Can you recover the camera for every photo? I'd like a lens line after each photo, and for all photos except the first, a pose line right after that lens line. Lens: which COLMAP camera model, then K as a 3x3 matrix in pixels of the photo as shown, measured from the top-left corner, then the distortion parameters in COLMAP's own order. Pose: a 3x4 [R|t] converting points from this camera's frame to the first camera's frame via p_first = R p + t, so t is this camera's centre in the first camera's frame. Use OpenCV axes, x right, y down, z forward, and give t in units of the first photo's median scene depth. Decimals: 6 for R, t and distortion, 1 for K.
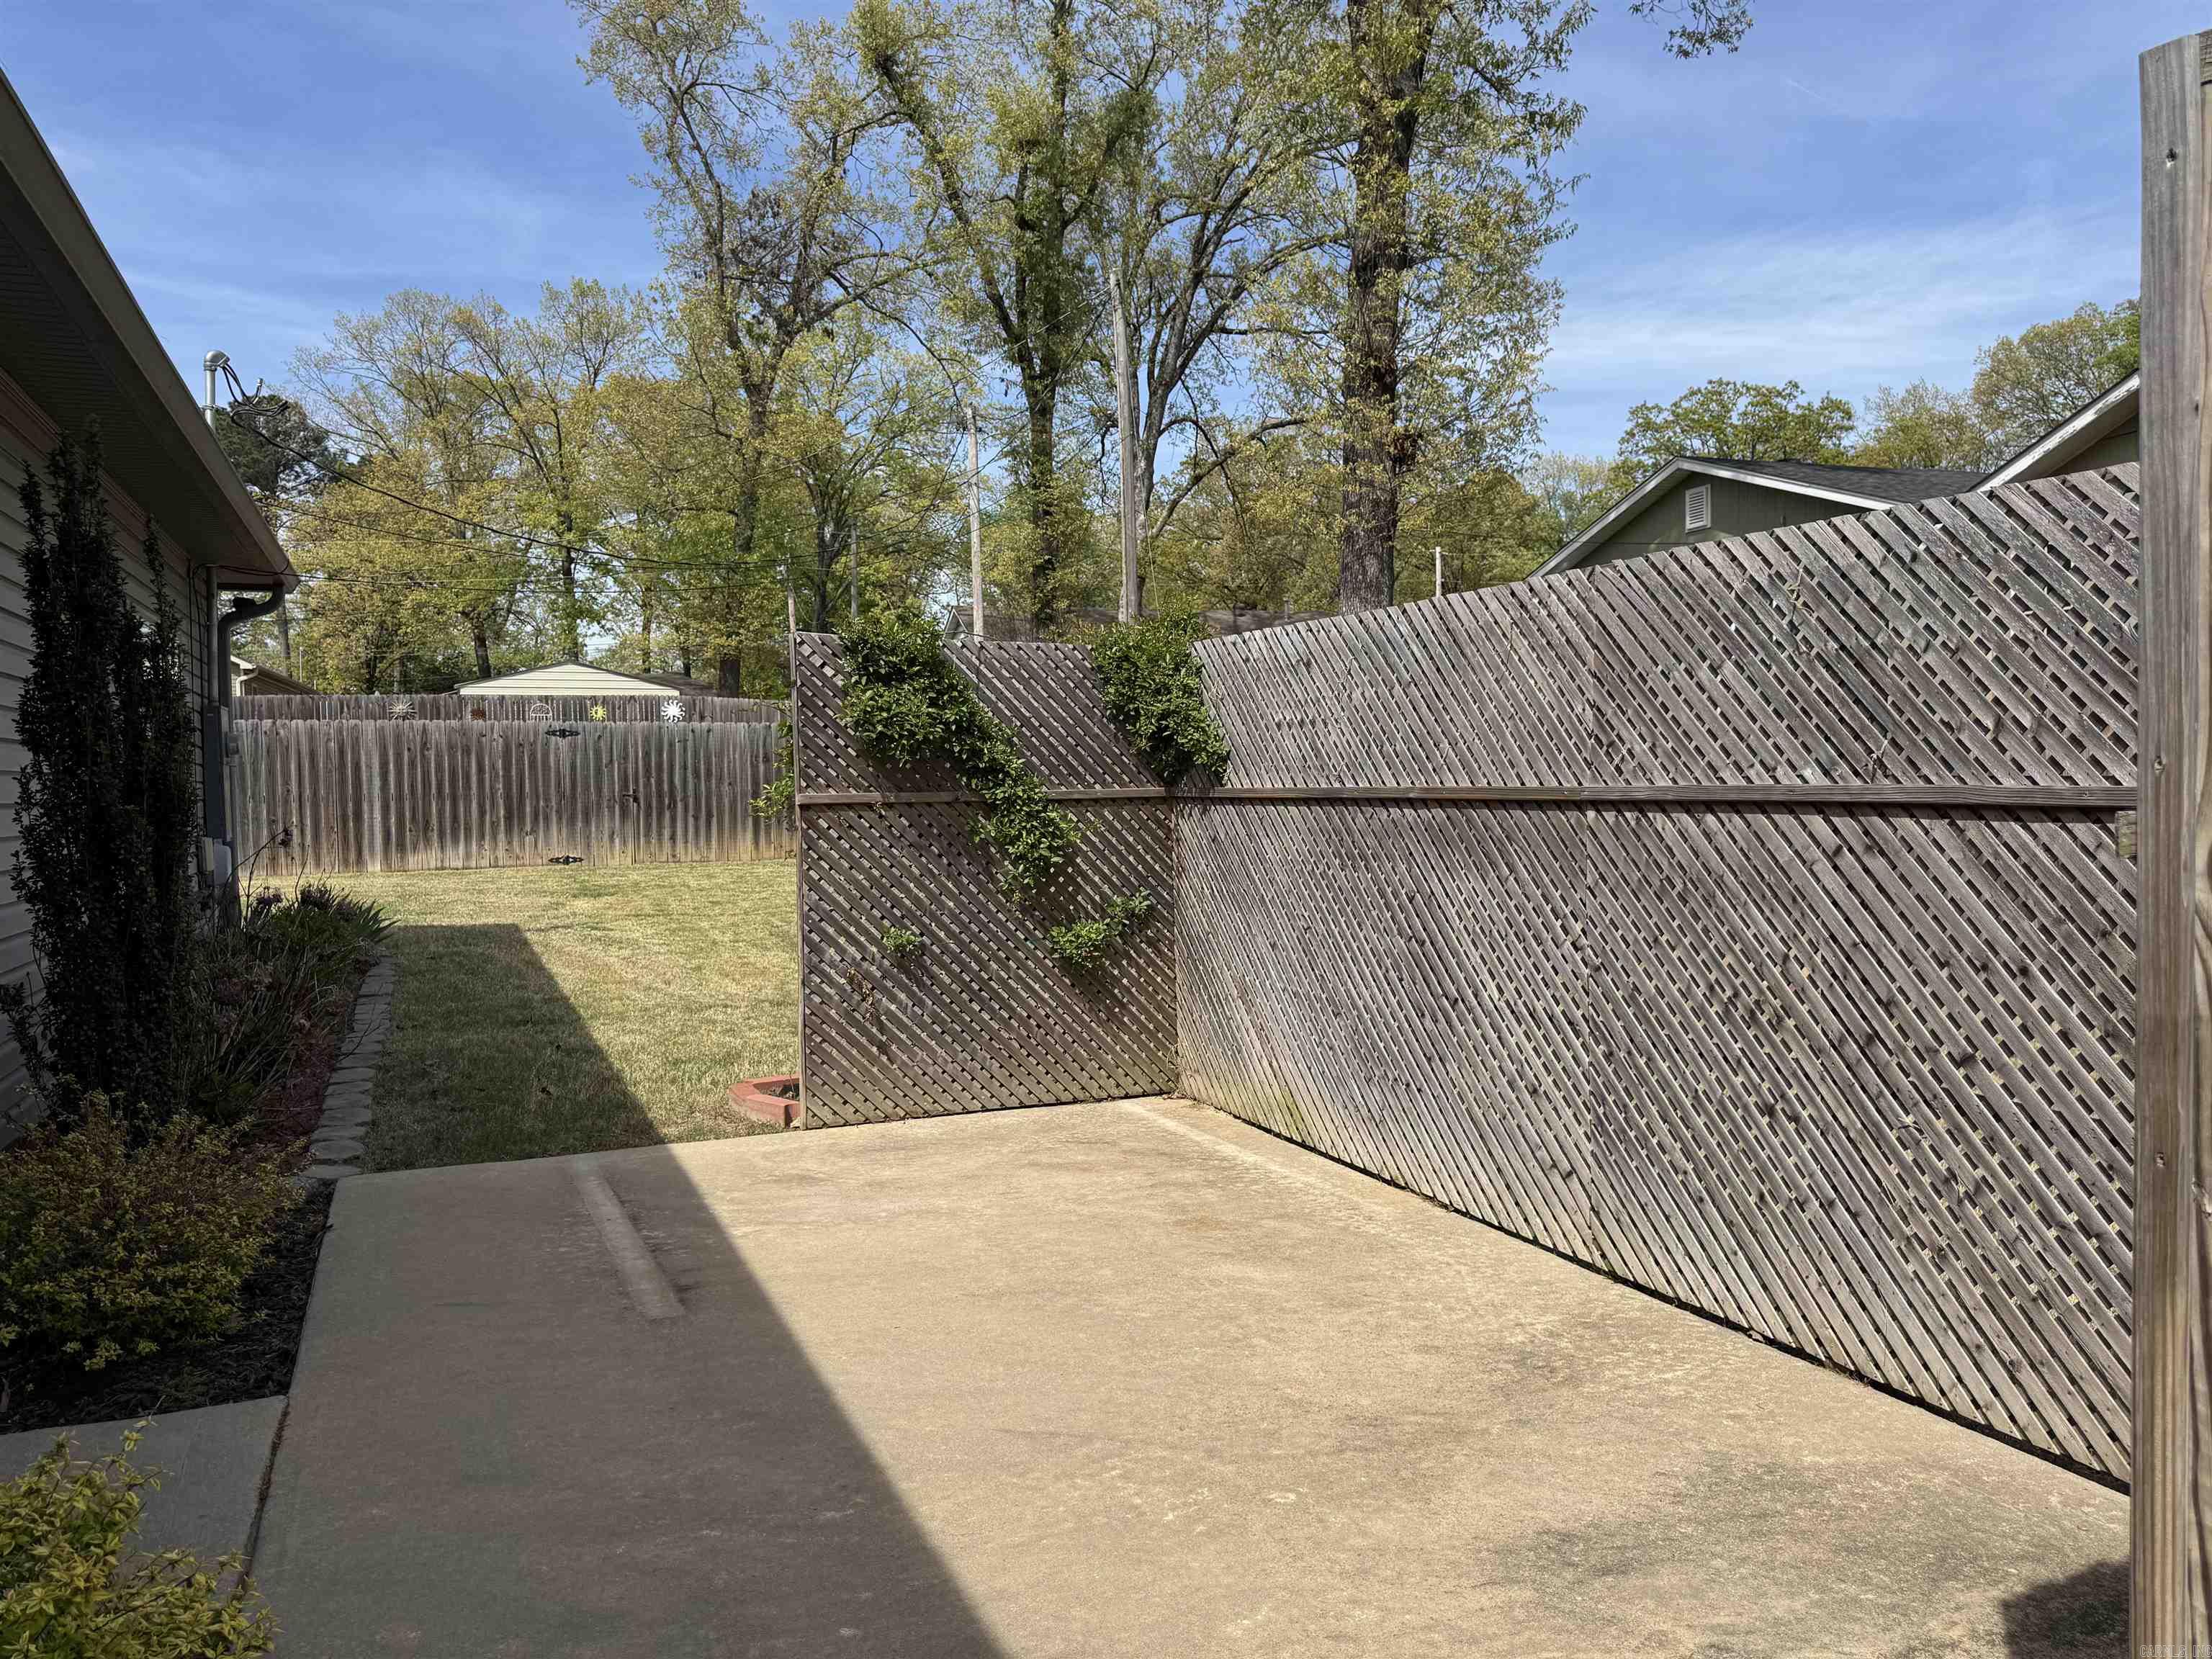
lens RADIAL K [[1522.1, 0, 1106.0], [0, 1522.1, 829.5], [0, 0, 1]] dist [0.191130, -0.295838]
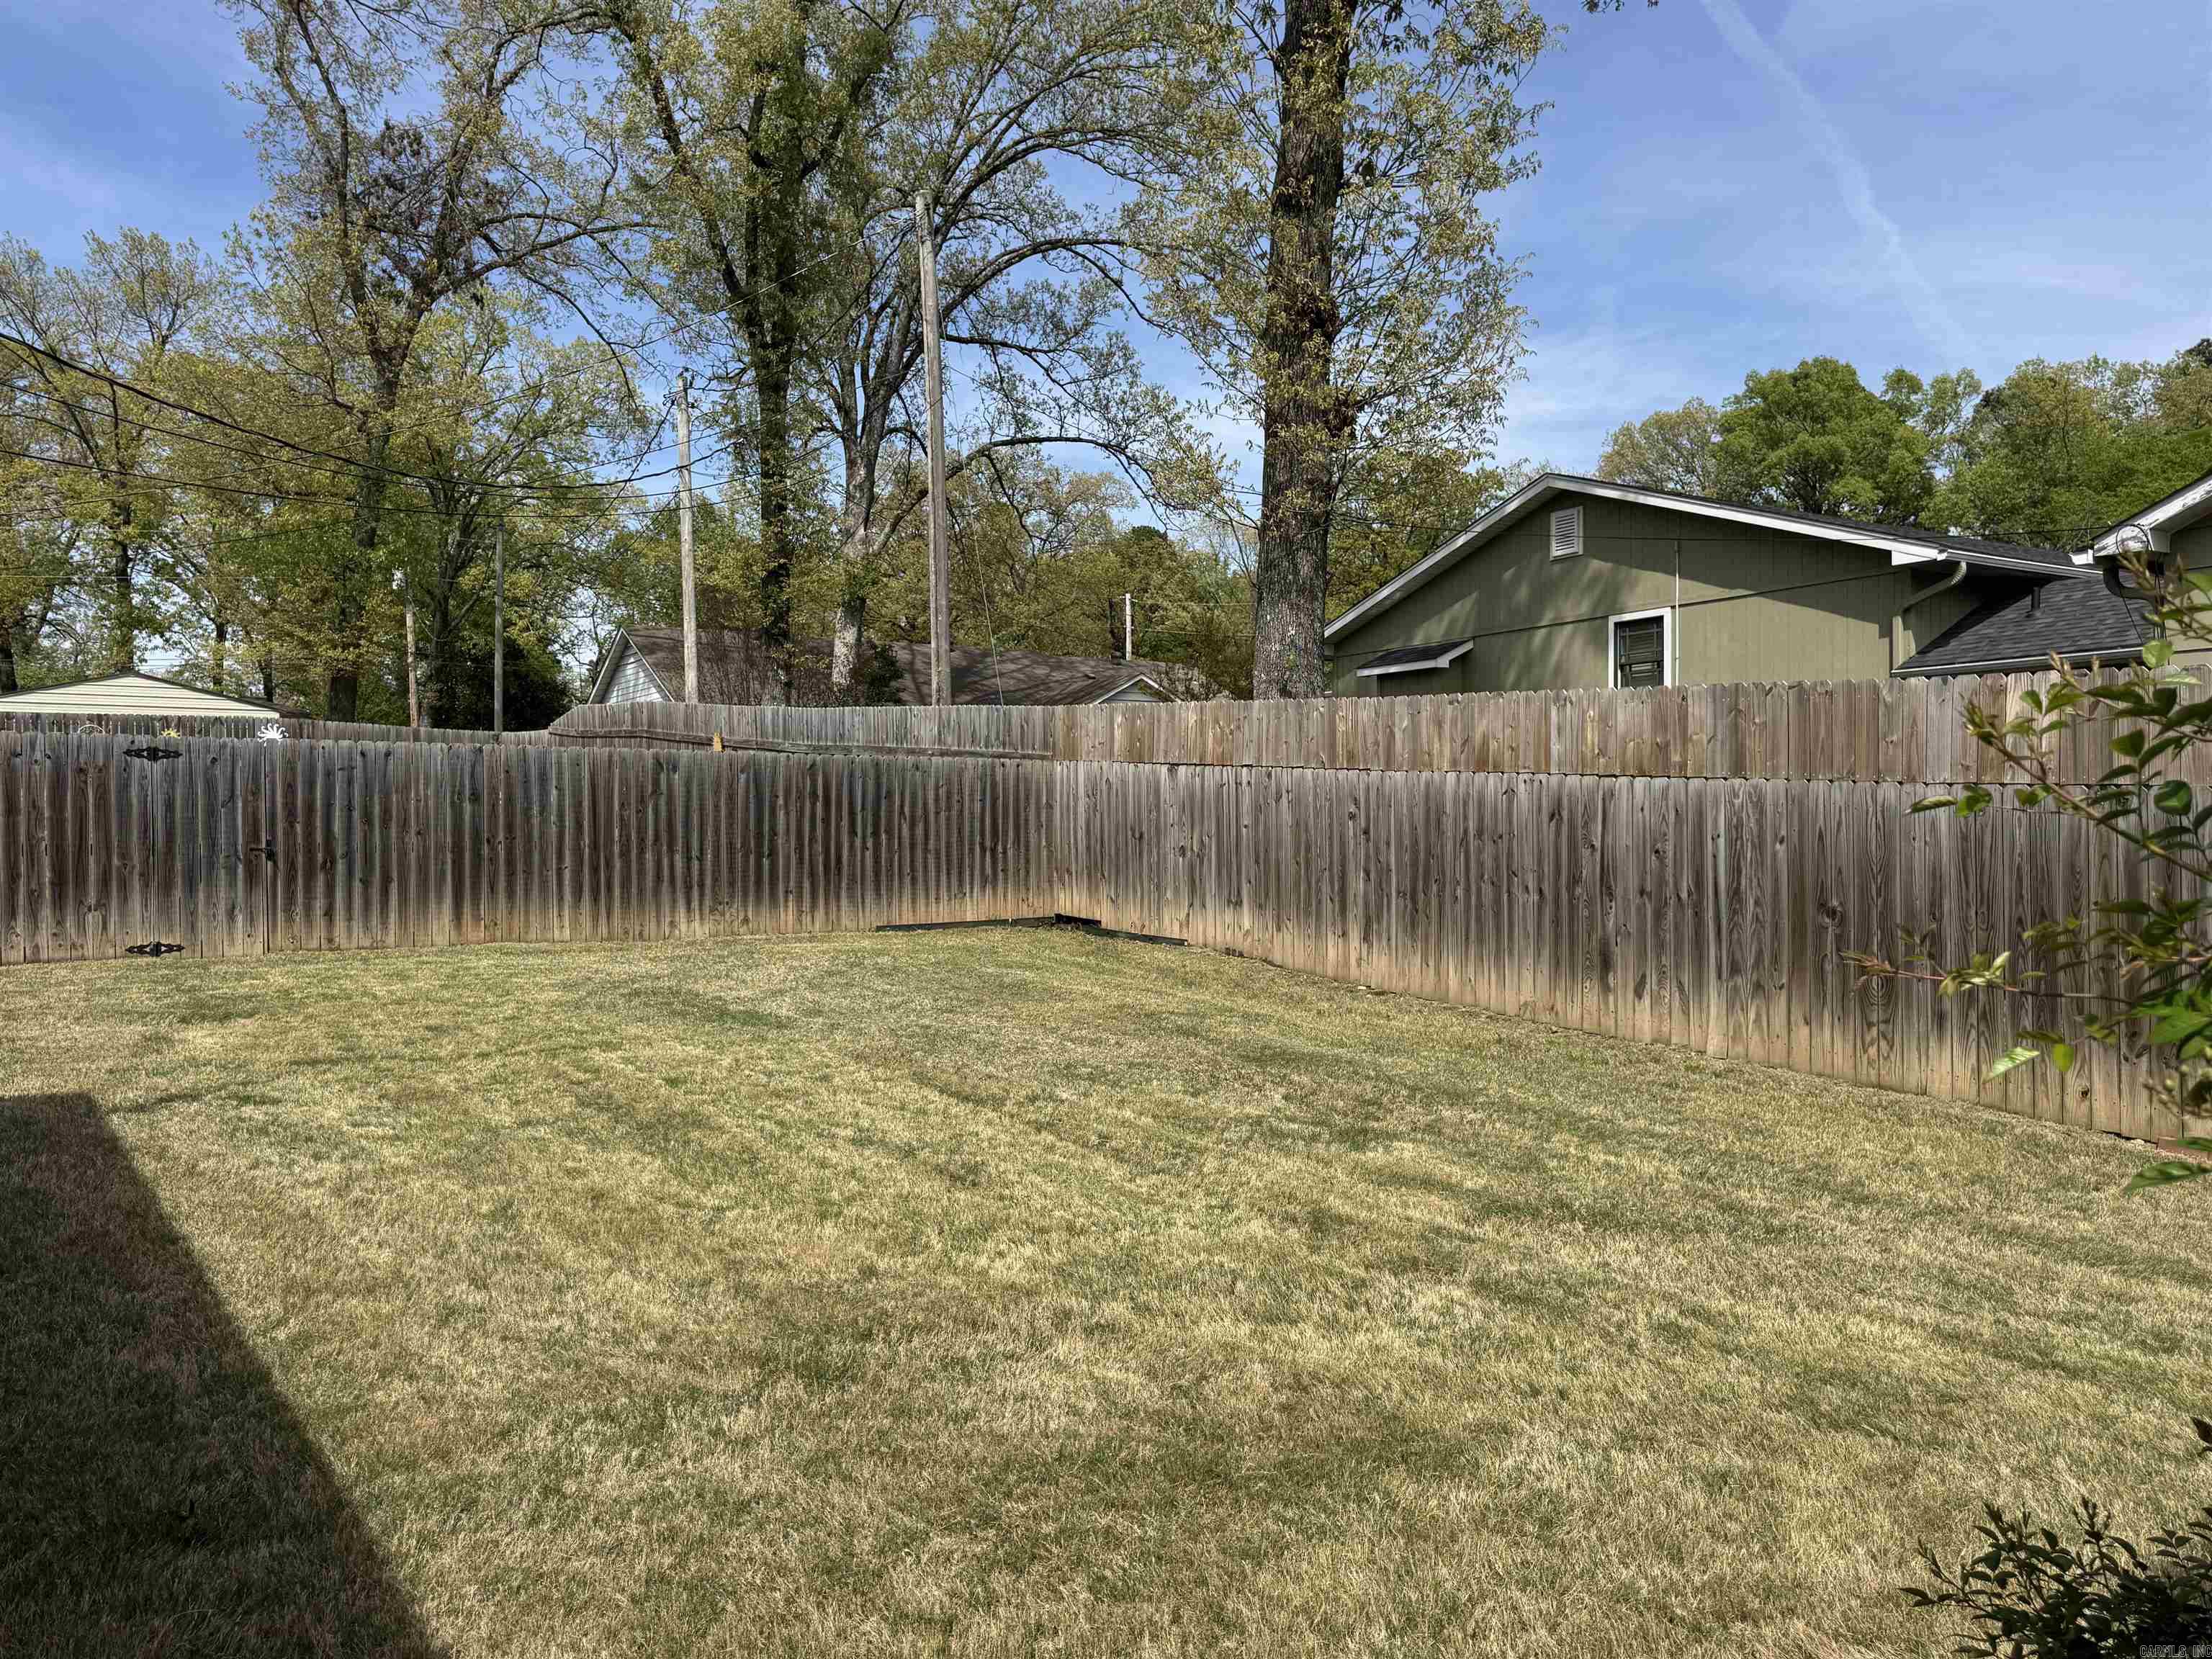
lens RADIAL K [[1569.5, 0, 1104.2], [0, 1569.5, 849.1], [0, 0, 1]] dist [0.029208, -0.008678]
pose [[0.974518, 0.007636, 0.224181, -0.039282], [-0.003342, 0.999804, -0.019527, -0.003711], [-0.224286, 0.018280, 0.974352, 0.094241]]
